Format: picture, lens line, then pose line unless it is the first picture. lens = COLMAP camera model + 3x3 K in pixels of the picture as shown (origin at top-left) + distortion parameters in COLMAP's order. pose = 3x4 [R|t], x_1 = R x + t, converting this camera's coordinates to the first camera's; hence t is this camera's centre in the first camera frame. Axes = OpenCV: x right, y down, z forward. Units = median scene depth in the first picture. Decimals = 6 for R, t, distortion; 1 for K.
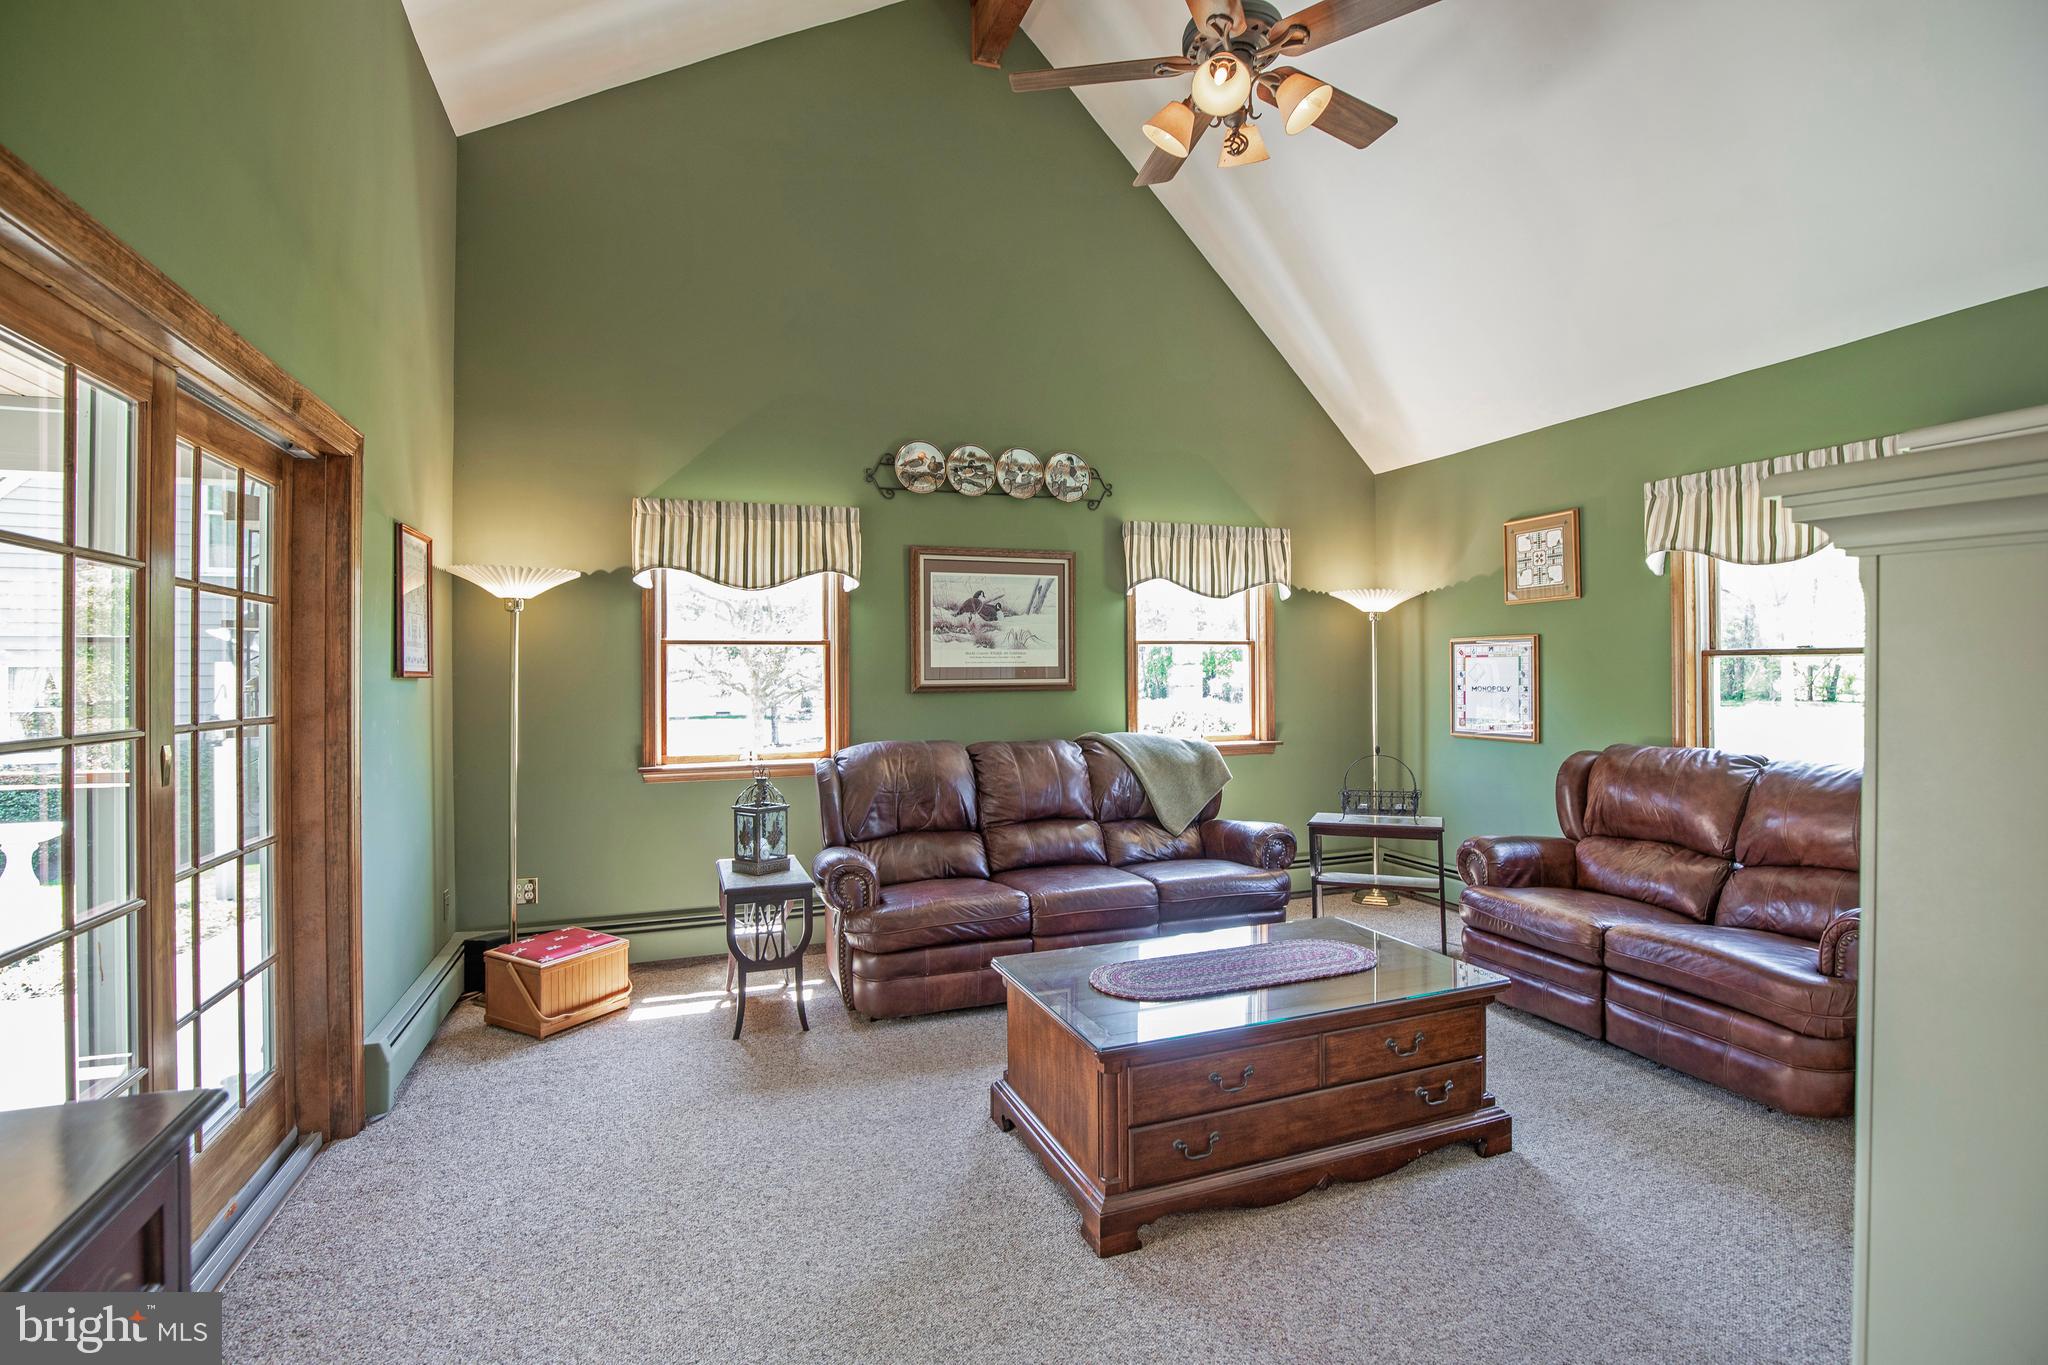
lens RADIAL K [[936.8, 0, 1004.1], [0, 936.8, 680.2], [0, 0, 1]] dist [-0.036034, 0.006978]
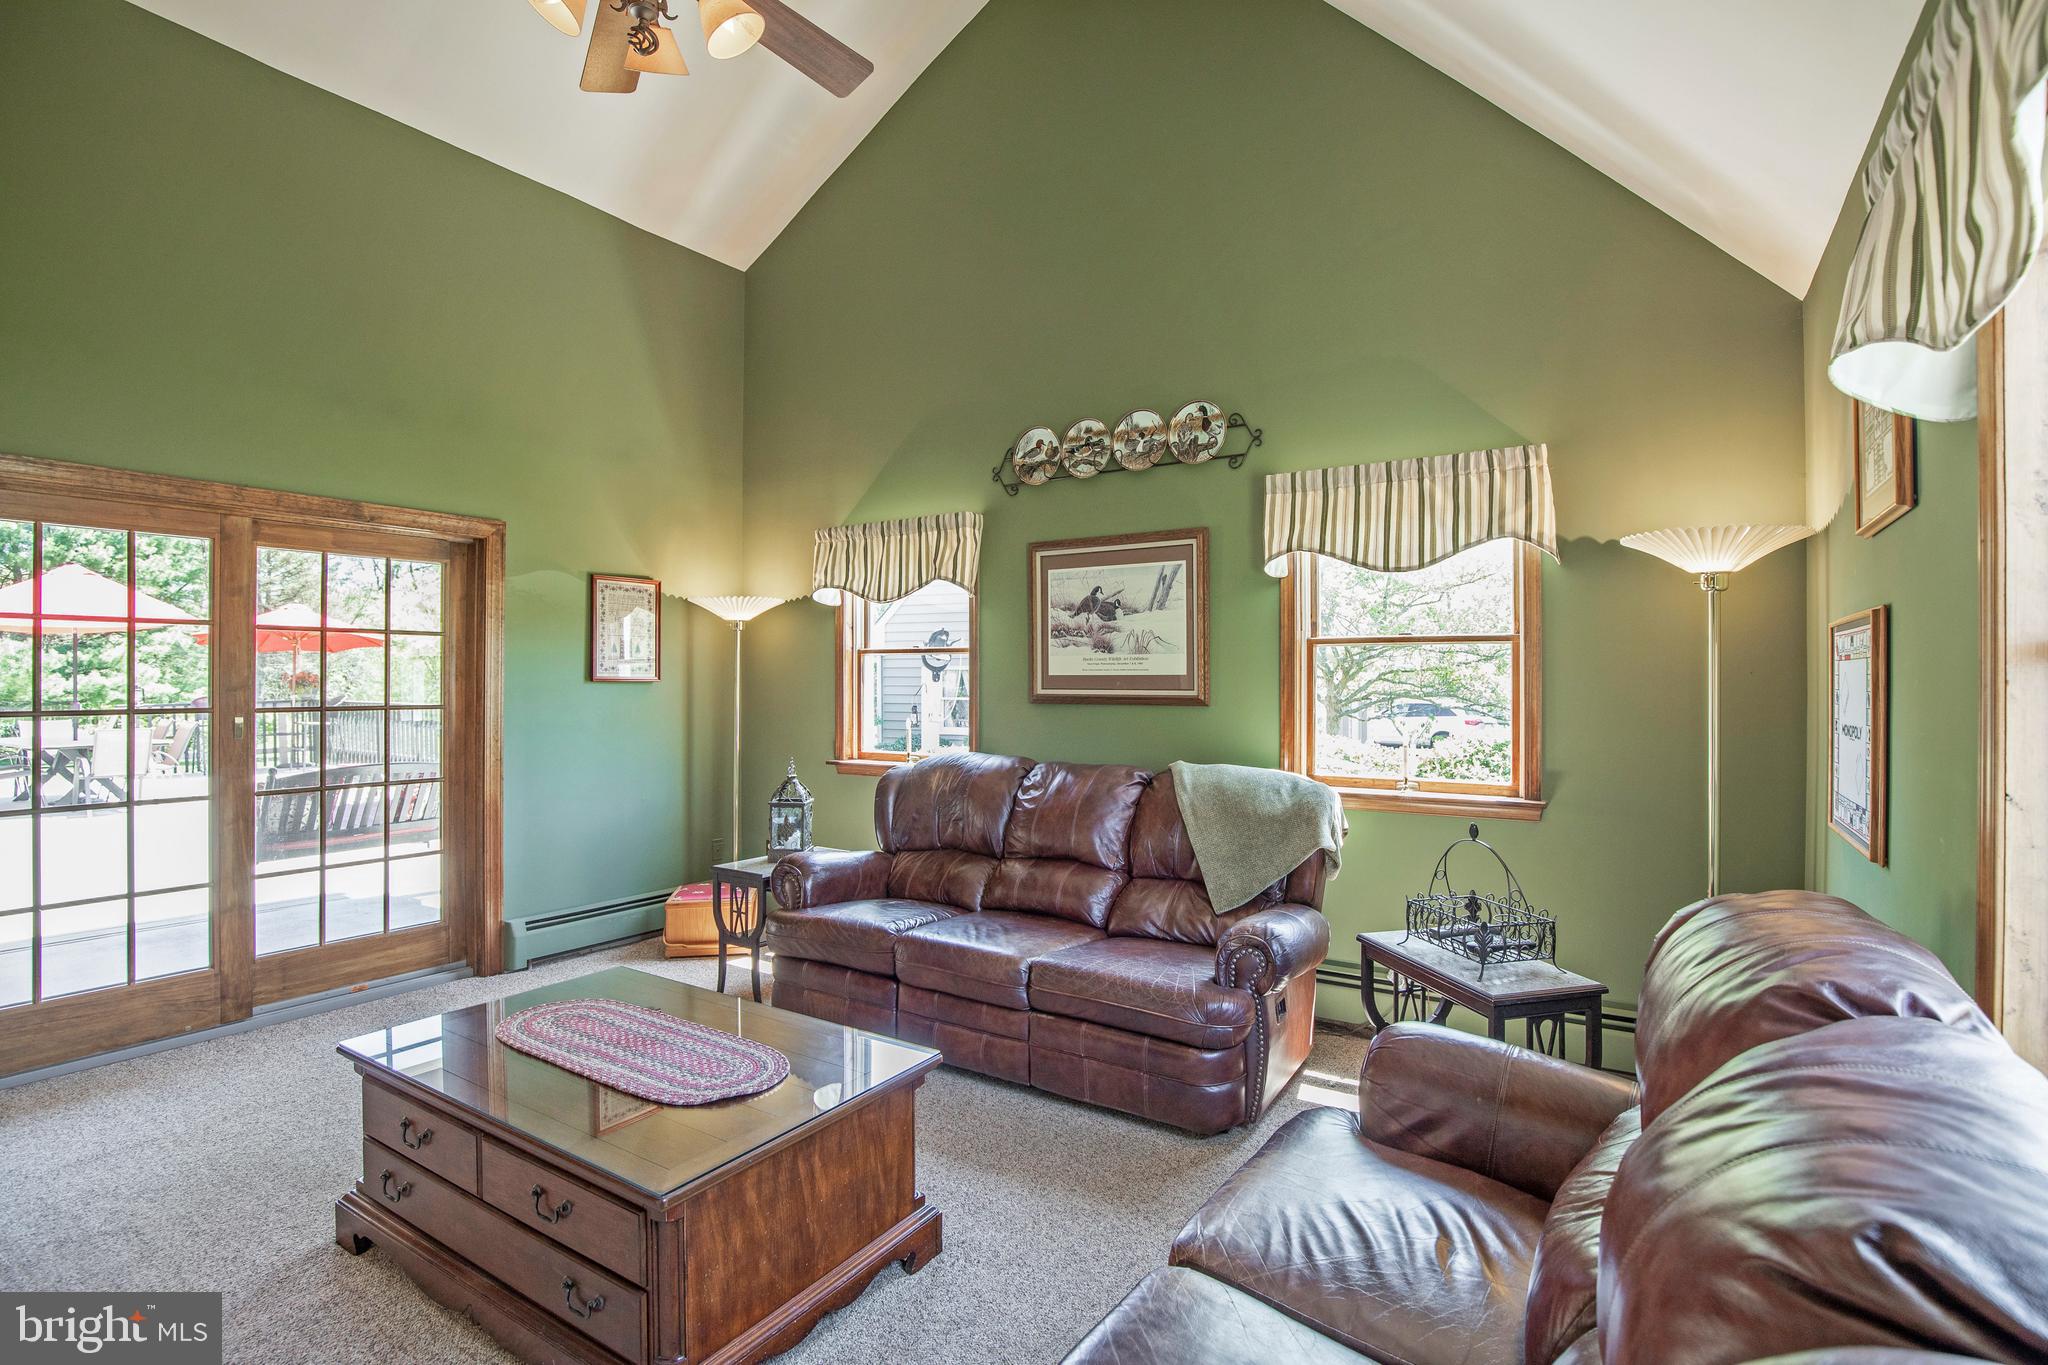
lens RADIAL K [[936.8, 0, 1033.8], [0, 936.8, 677.2], [0, 0, 1]] dist [-0.036034, 0.006978]
pose [[0.616279, 0.015301, -0.787379, 0.617638], [-0.001660, 0.999834, 0.018130, -0.027606], [0.787526, -0.009867, 0.616203, 0.421692]]
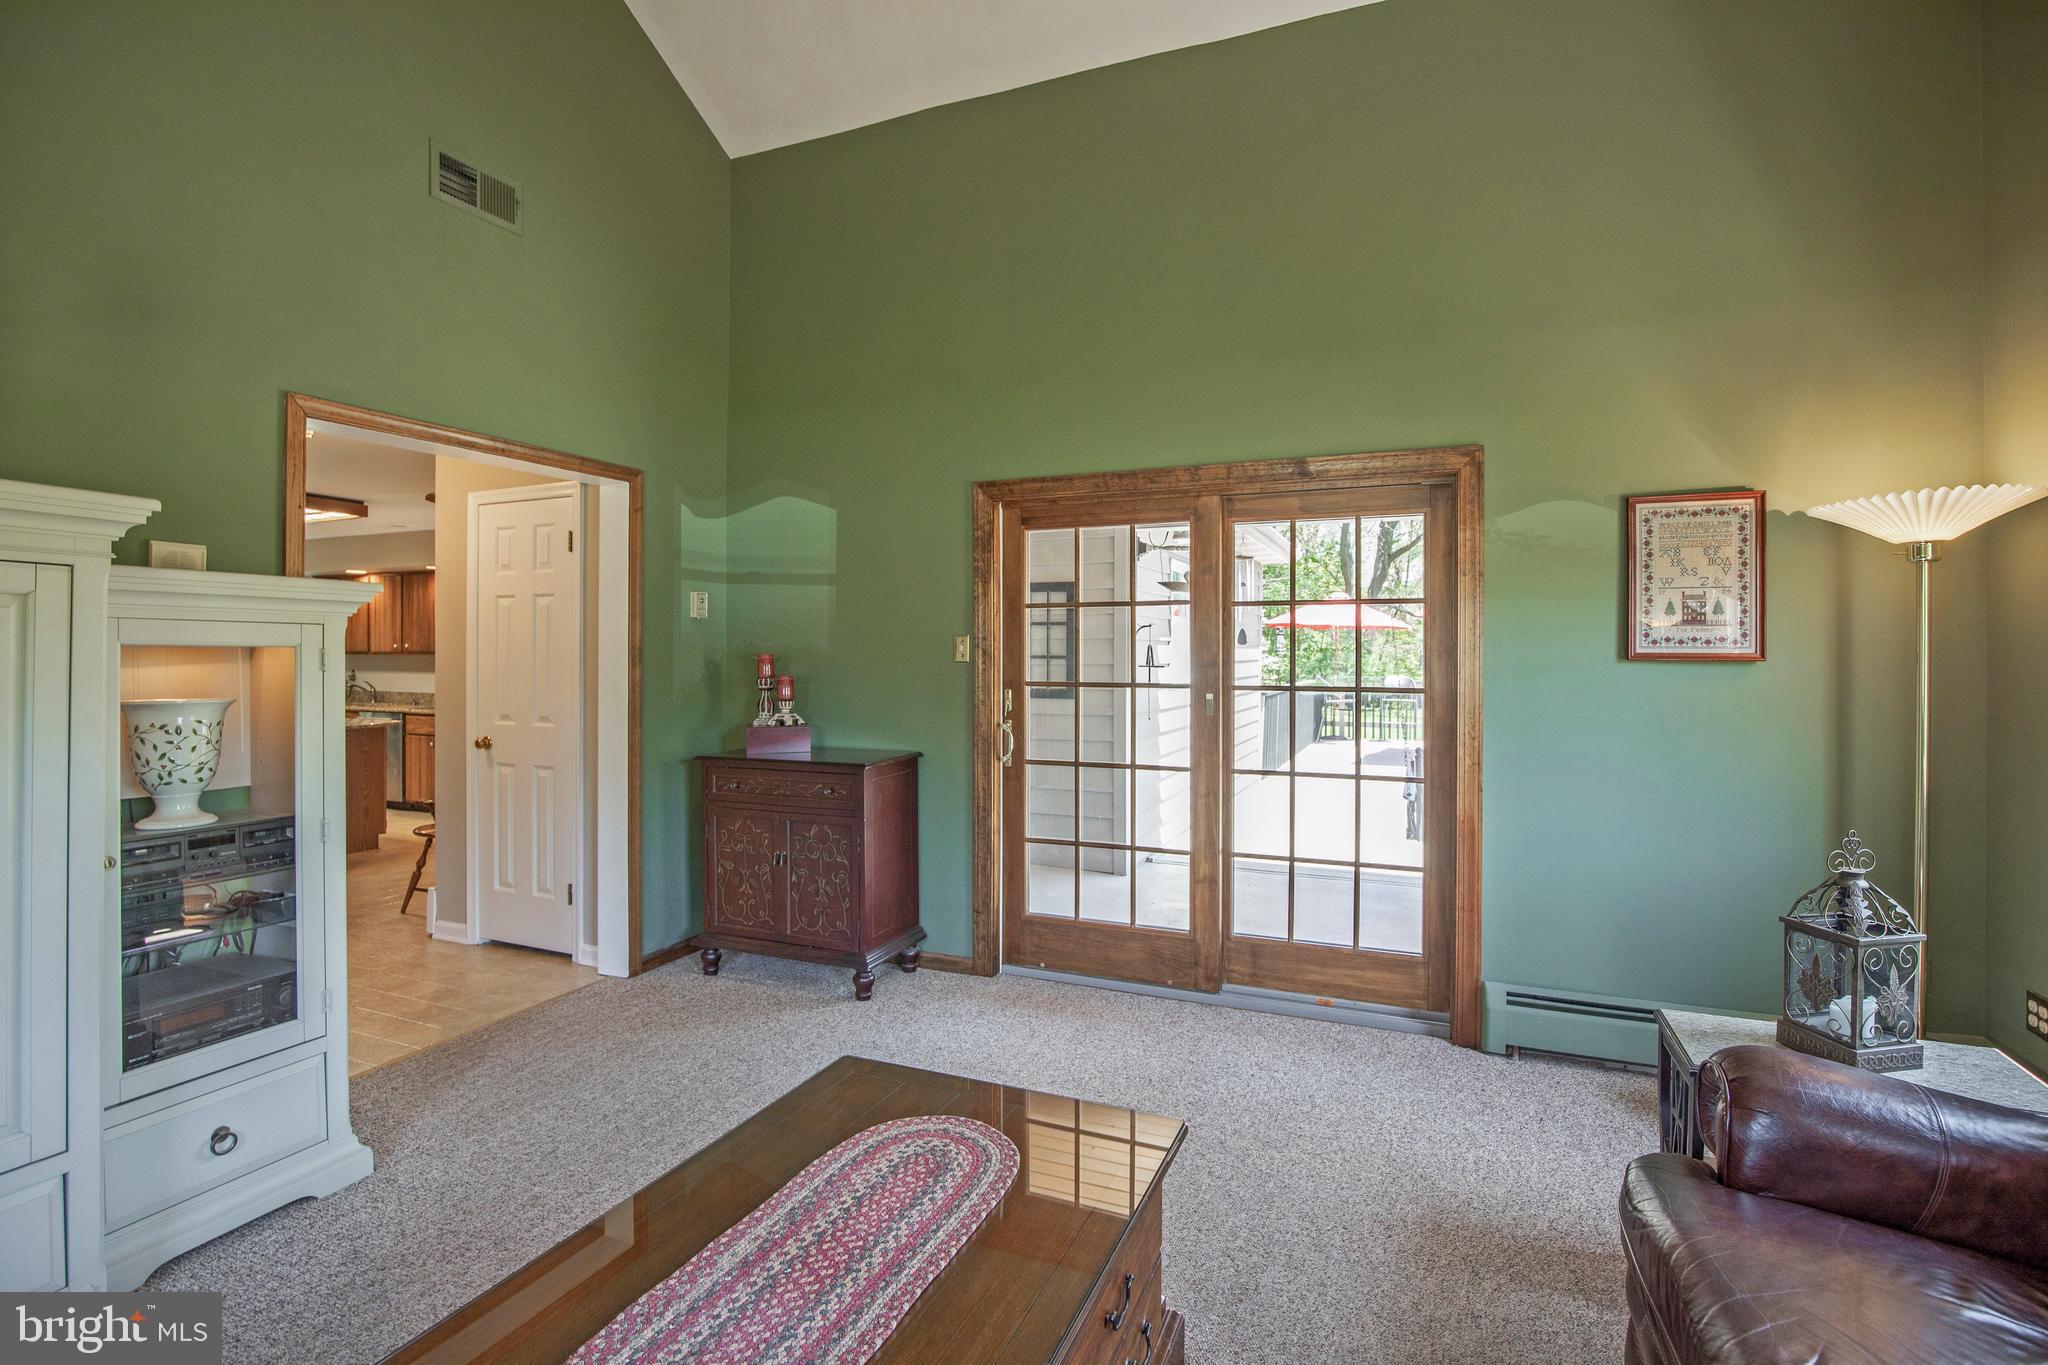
lens RADIAL K [[936.8, 0, 1062.0], [0, 936.8, 648.6], [0, 0, 1]] dist [-0.036034, 0.006978]
pose [[-0.652778, 0.011275, -0.757465, 0.301620], [0.019379, 0.999811, -0.001819, -0.018820], [0.757301, -0.015866, -0.652873, 0.779894]]
